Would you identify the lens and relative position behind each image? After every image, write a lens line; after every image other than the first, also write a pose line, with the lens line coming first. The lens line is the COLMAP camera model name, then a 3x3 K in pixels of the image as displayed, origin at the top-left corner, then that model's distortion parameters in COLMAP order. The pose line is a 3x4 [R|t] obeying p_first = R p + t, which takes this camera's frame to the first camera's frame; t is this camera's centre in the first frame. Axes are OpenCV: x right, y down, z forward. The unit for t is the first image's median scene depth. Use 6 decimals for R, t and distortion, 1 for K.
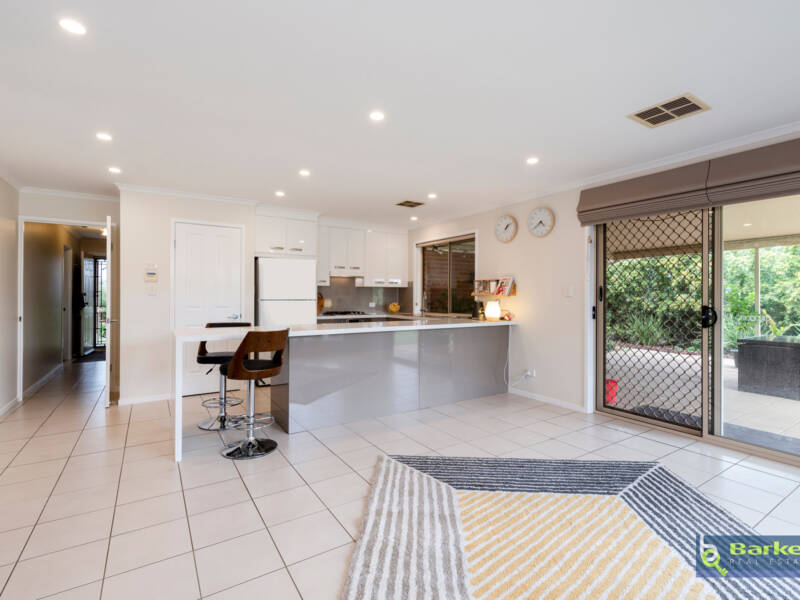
lens RADIAL K [[388.0, 0, 398.7], [0, 388.0, 297.4], [0, 0, 1]] dist [0.001562, 0.000457]
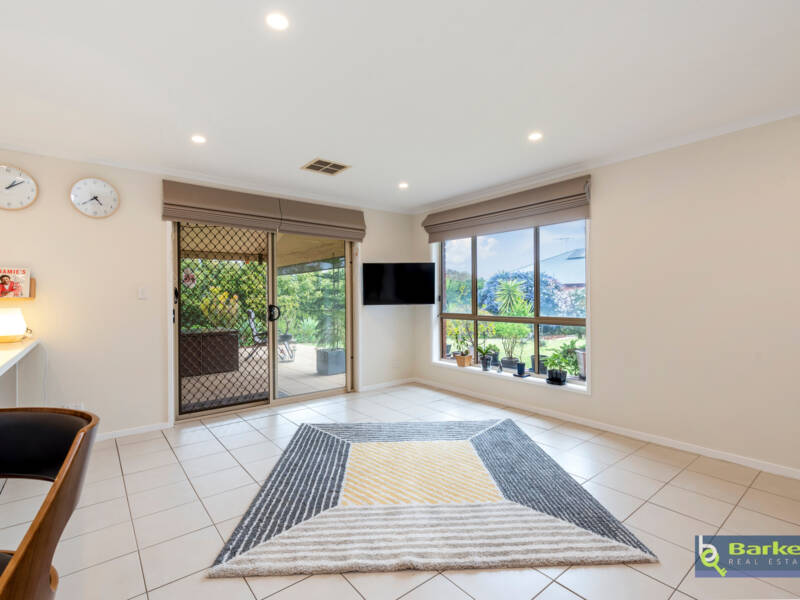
lens RADIAL K [[388.0, 0, 398.7], [0, 388.0, 297.4], [0, 0, 1]] dist [0.001562, 0.000457]
pose [[-0.102540, -0.003276, 0.994724, -0.473036], [0.009070, 0.999950, 0.004228, -0.004344], [-0.994688, 0.009455, -0.102505, 0.563758]]
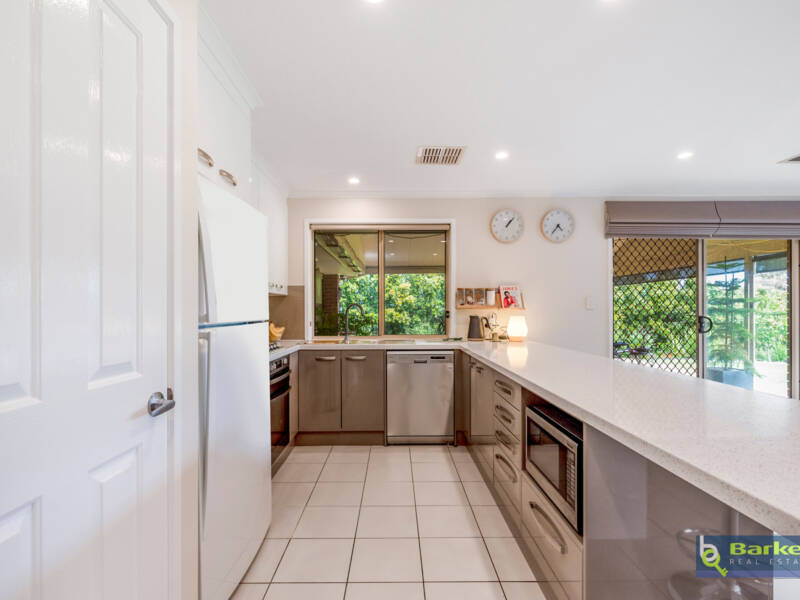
lens RADIAL K [[391.4, 0, 398.4], [0, 391.4, 309.9], [0, 0, 1]] dist [0.001327, 0.000192]
pose [[0.533074, -0.005232, 0.846052, -0.648930], [0.006981, 0.999974, 0.001785, -0.006783], [-0.846040, 0.004955, 0.533097, 0.928066]]
